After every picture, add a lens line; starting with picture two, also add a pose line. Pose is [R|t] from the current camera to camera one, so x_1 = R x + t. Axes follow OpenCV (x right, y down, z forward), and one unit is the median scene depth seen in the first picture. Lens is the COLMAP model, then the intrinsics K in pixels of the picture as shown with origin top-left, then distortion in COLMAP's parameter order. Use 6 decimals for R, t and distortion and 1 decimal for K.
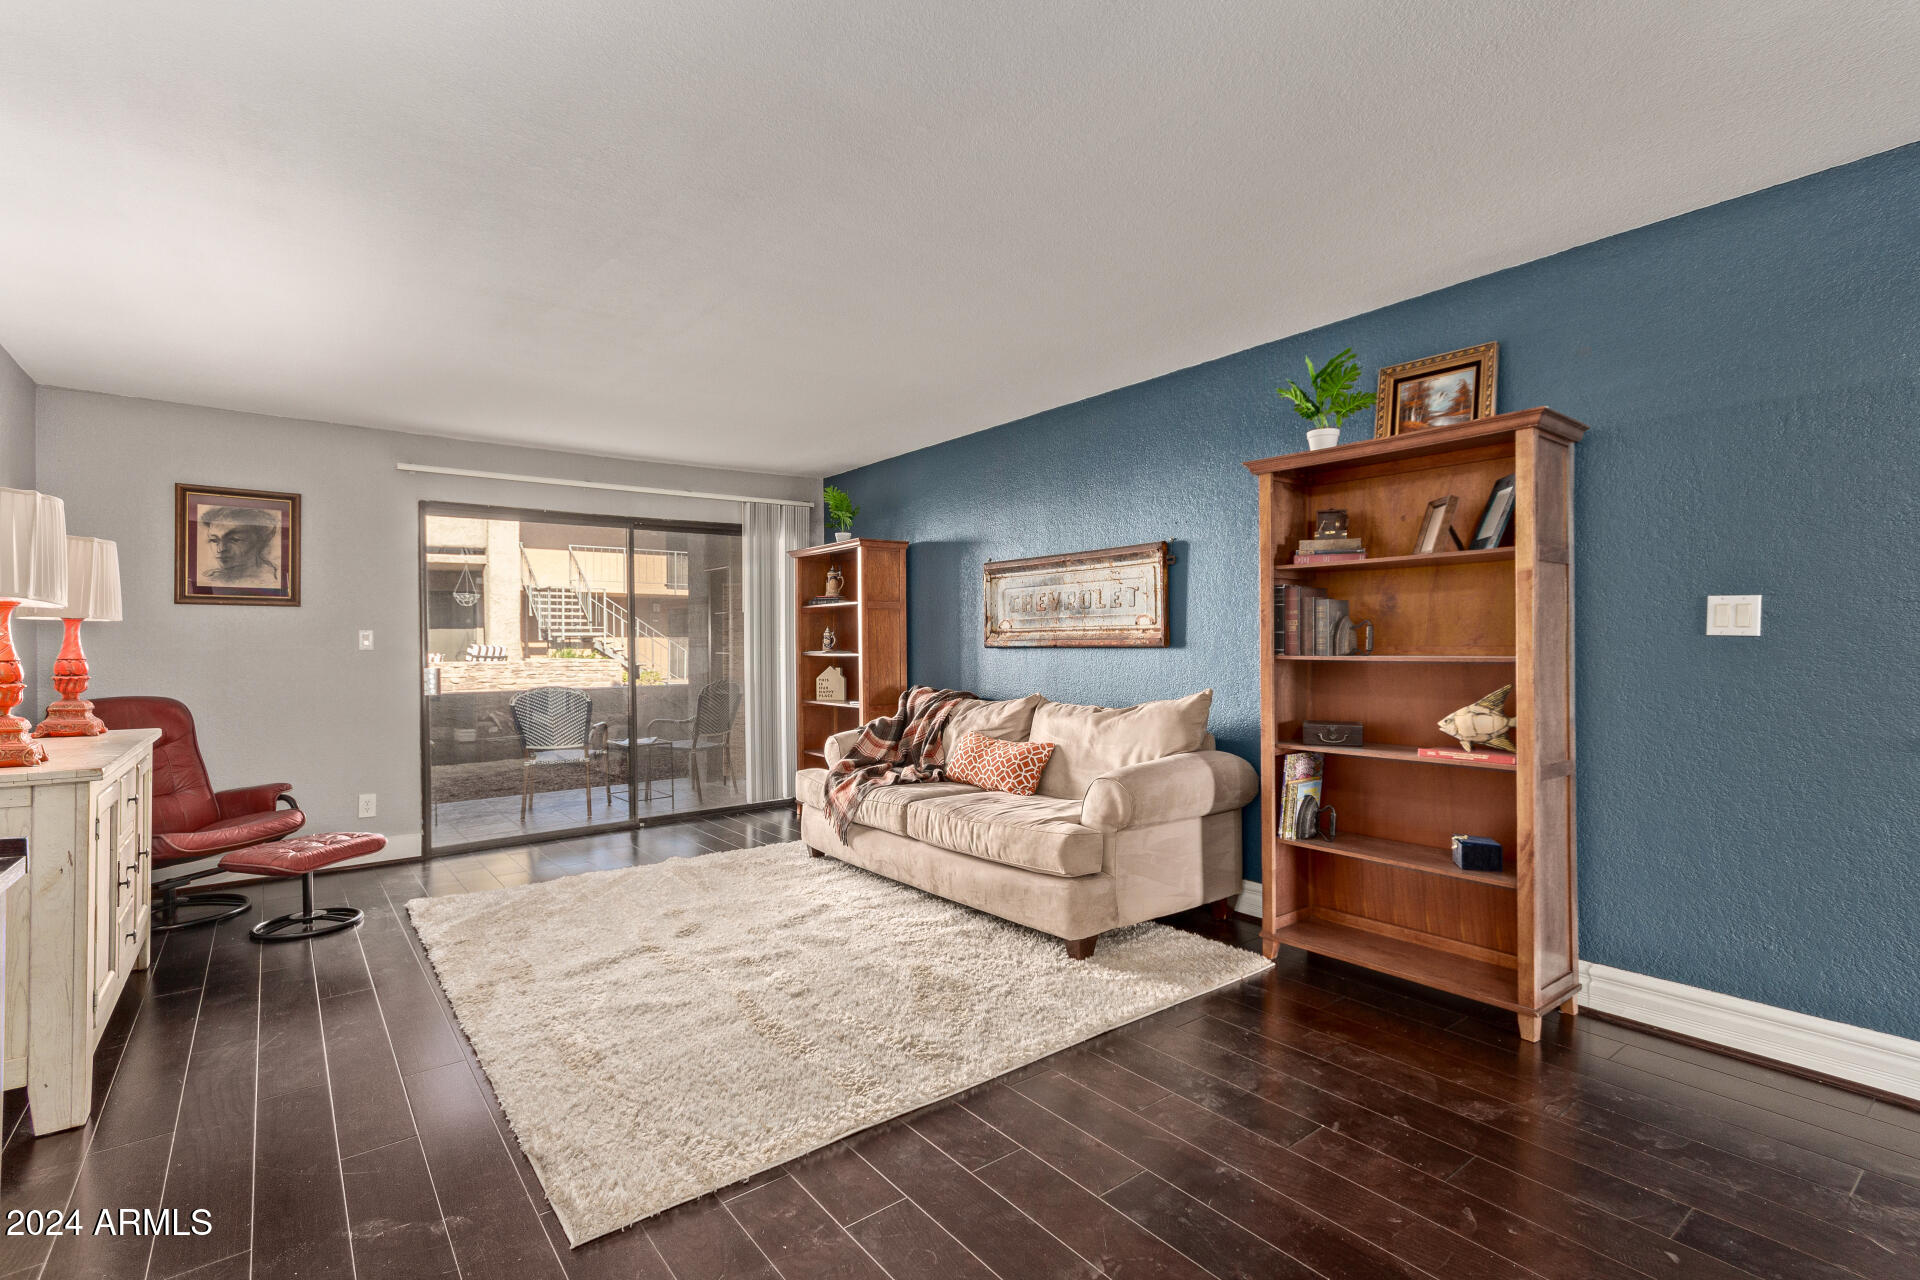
lens RADIAL K [[898.6, 0, 963.6], [0, 898.6, 643.5], [0, 0, 1]] dist [-0.005221, 0.015936]
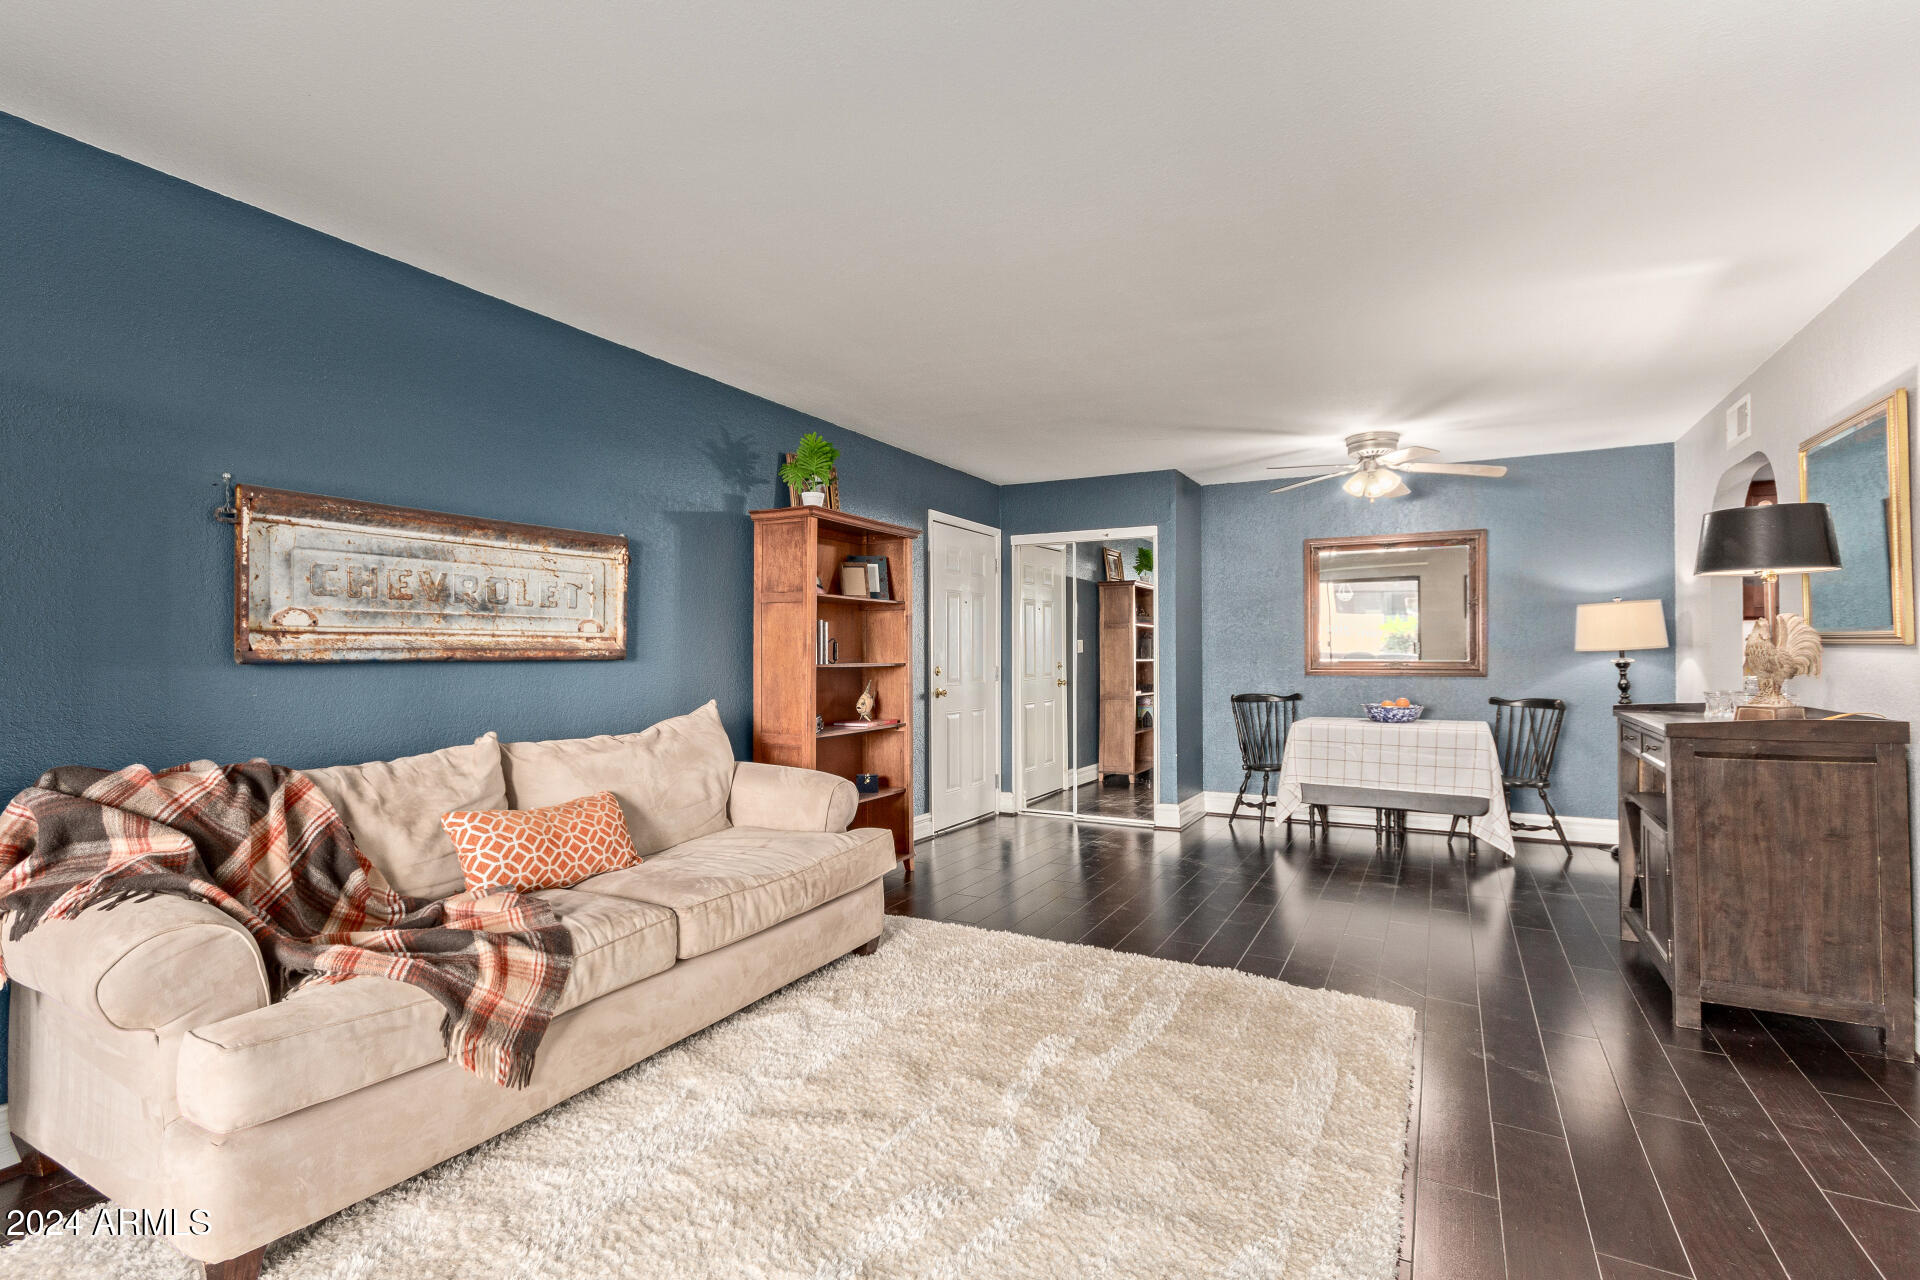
lens RADIAL K [[883.7, 0, 964.7], [0, 883.7, 646.2], [0, 0, 1]] dist [0.001870, 0.000474]
pose [[-0.406943, 0.016393, 0.913306, -0.677887], [0.005910, 0.999865, -0.015314, 0.006092], [-0.913434, -0.000835, -0.406985, 1.030146]]
